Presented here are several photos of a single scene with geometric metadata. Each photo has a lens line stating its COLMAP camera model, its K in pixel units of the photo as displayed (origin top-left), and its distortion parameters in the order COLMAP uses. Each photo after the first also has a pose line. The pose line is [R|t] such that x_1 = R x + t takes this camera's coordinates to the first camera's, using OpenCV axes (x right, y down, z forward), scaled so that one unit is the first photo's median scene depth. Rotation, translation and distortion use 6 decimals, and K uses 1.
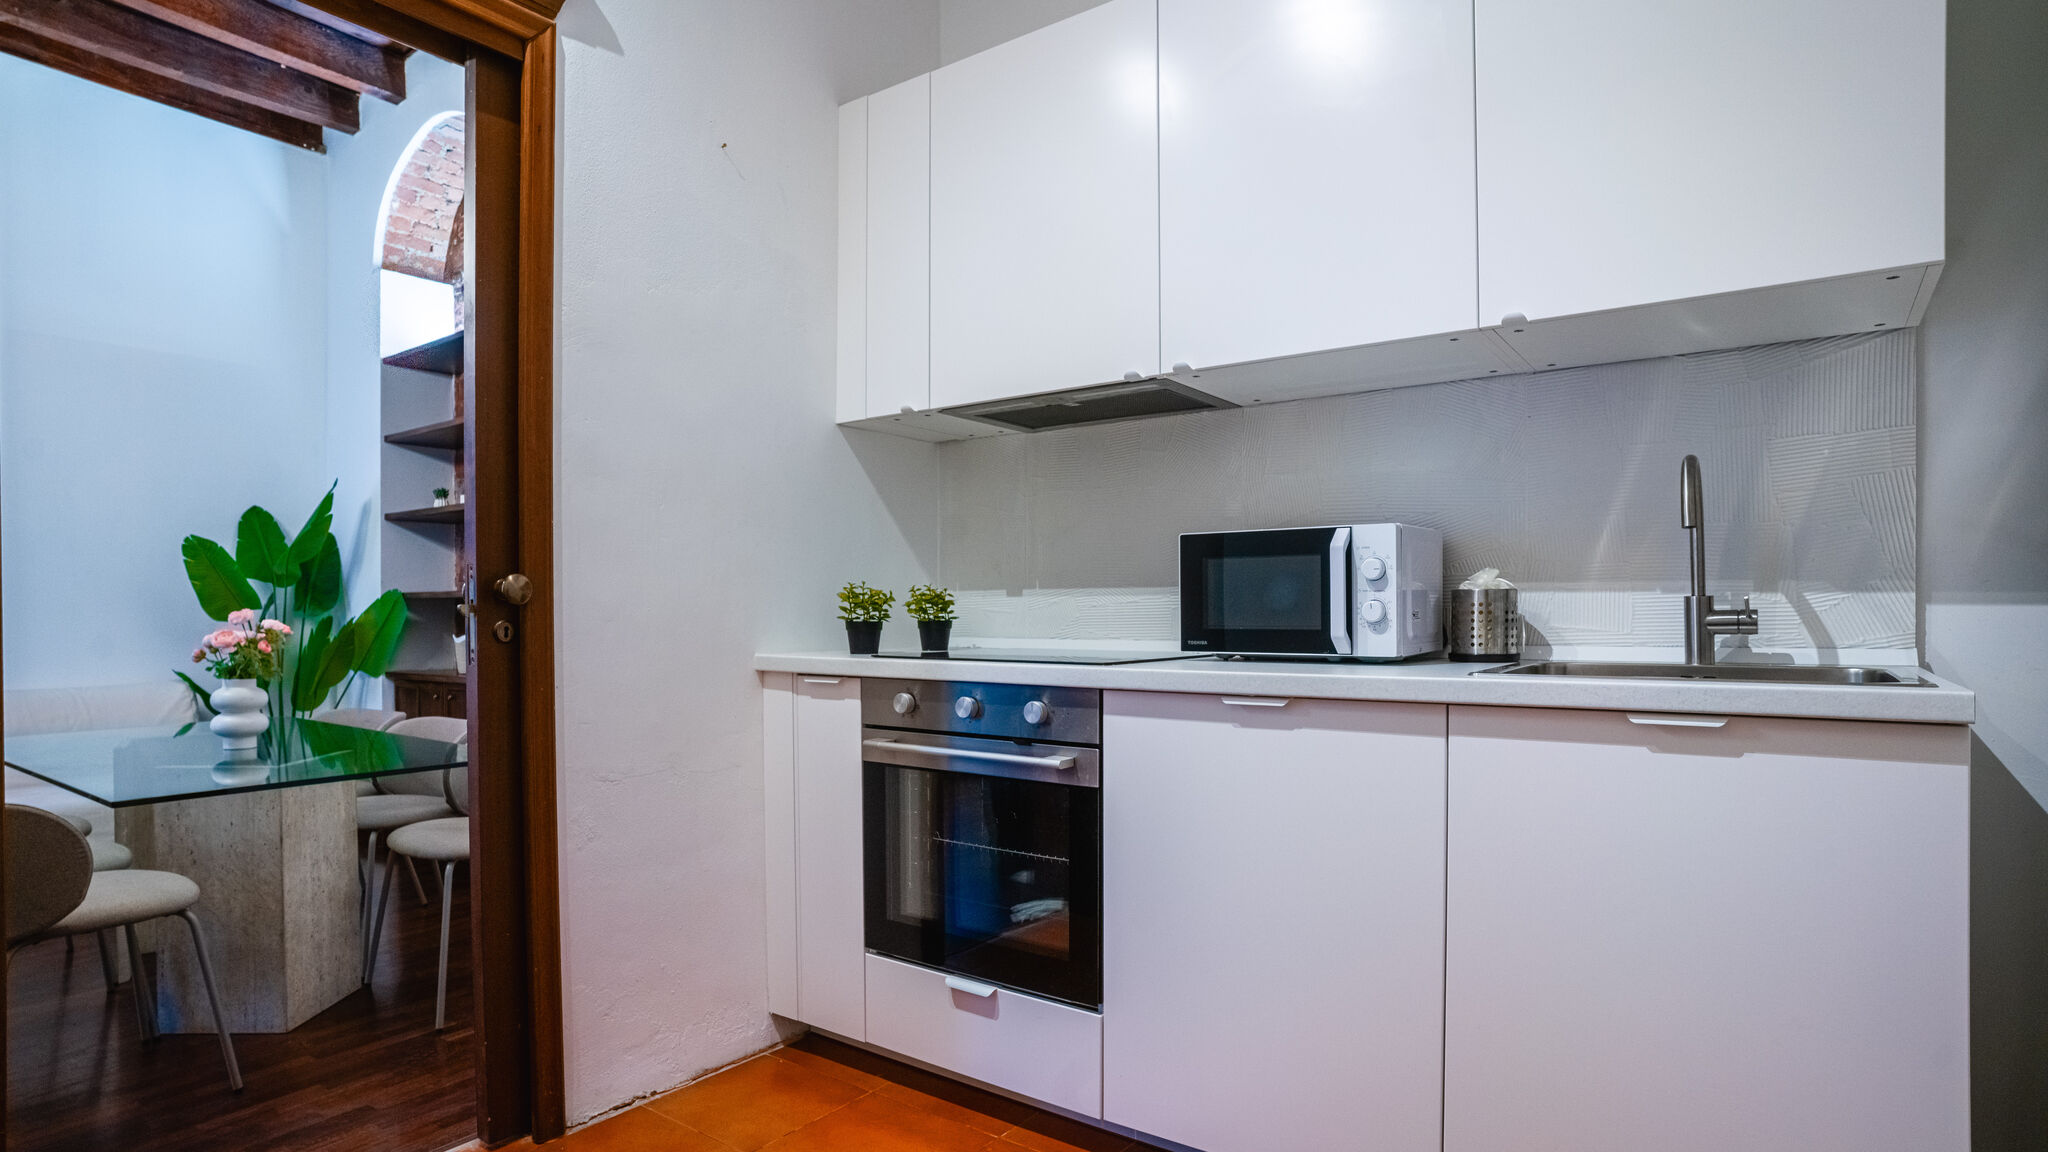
lens RADIAL K [[1081.0, 0, 993.0], [0, 1081.0, 610.2], [0, 0, 1]] dist [-0.070124, 0.042095]
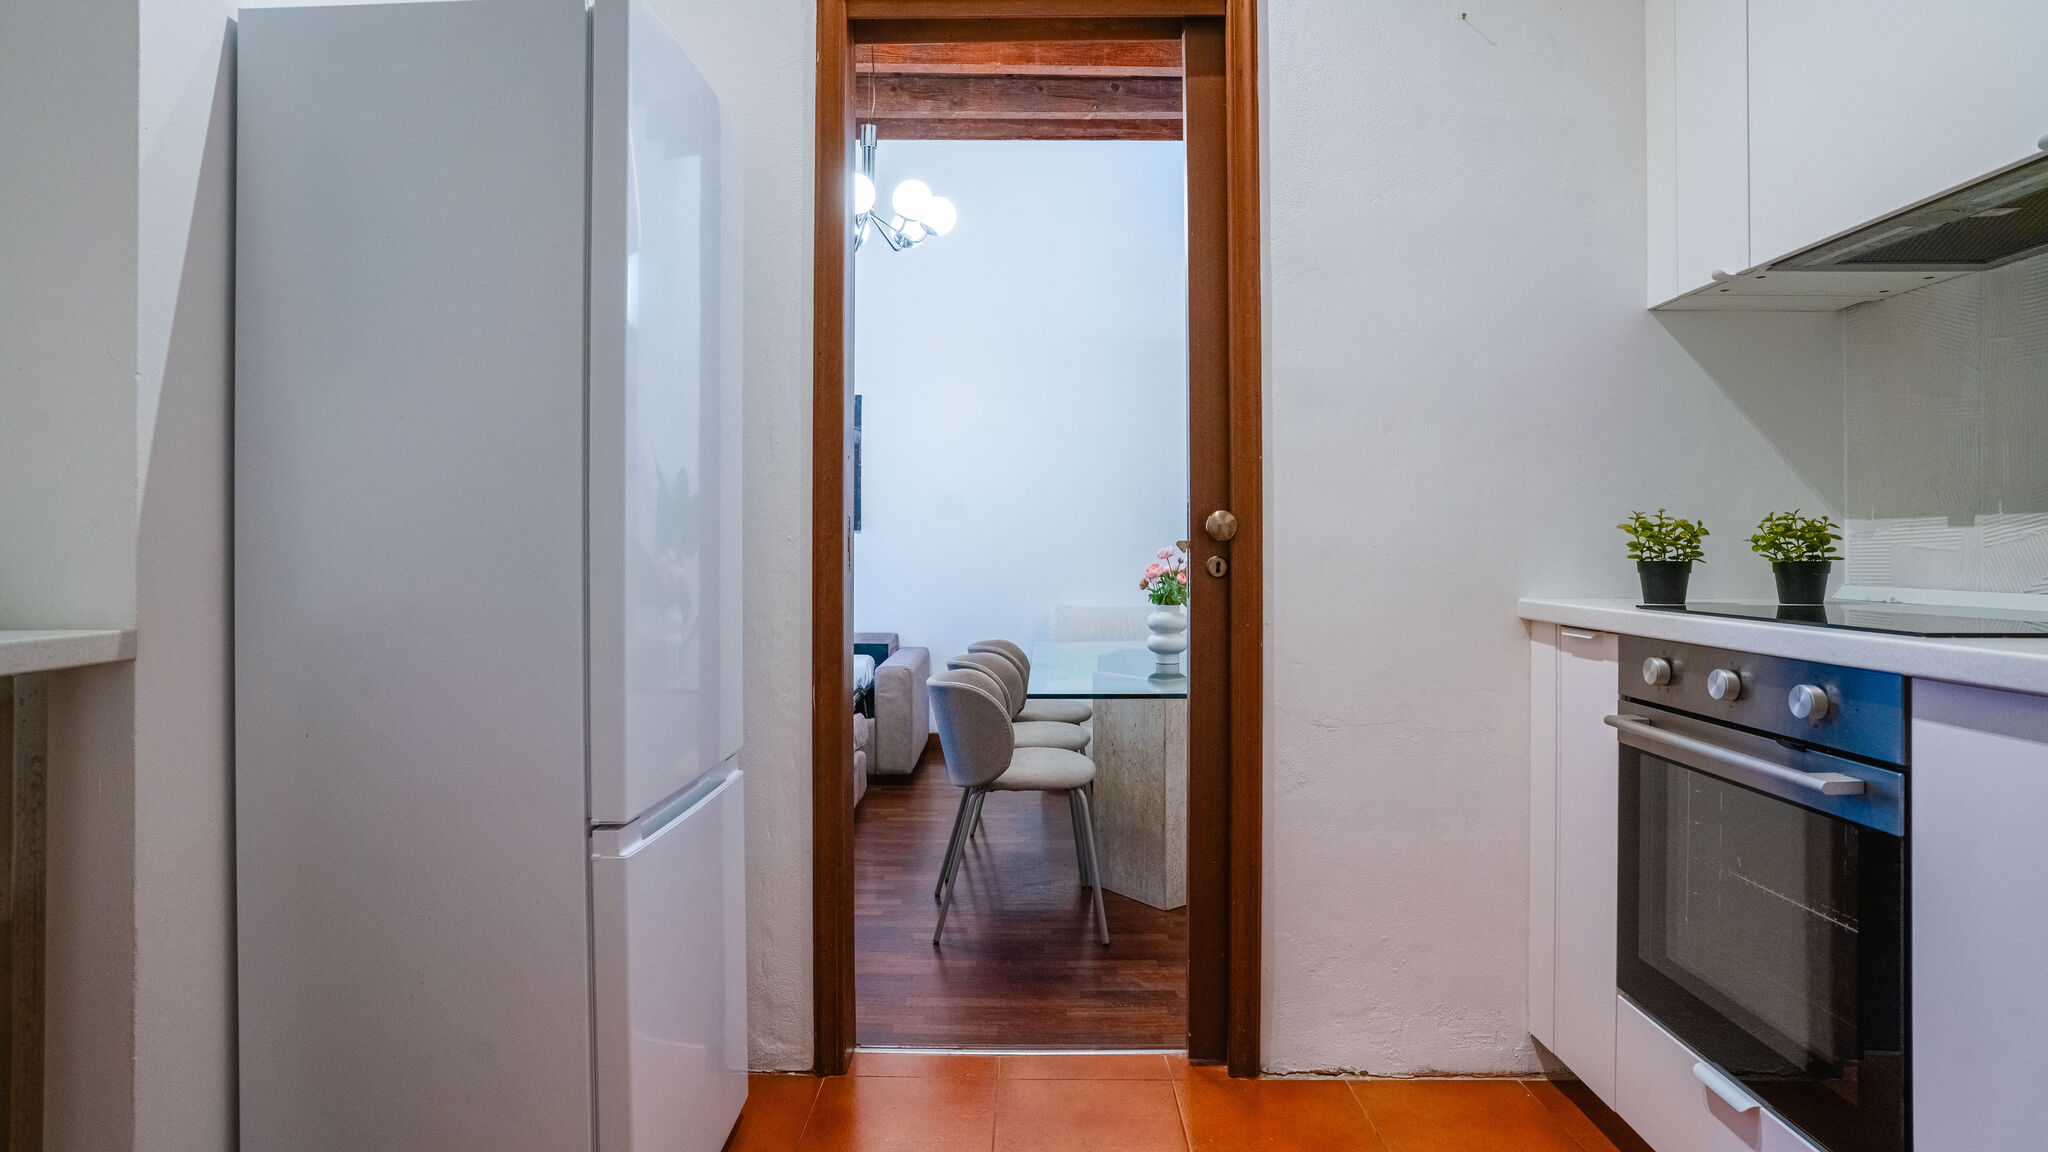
lens RADIAL K [[1081.0, 0, 1030.7], [0, 1081.0, 530.3], [0, 0, 1]] dist [-0.070124, 0.042095]
pose [[0.591391, -0.011611, -0.806301, 0.247383], [-0.002611, 0.999864, -0.016314, 0.001753], [0.806381, 0.011753, 0.591280, 0.216000]]
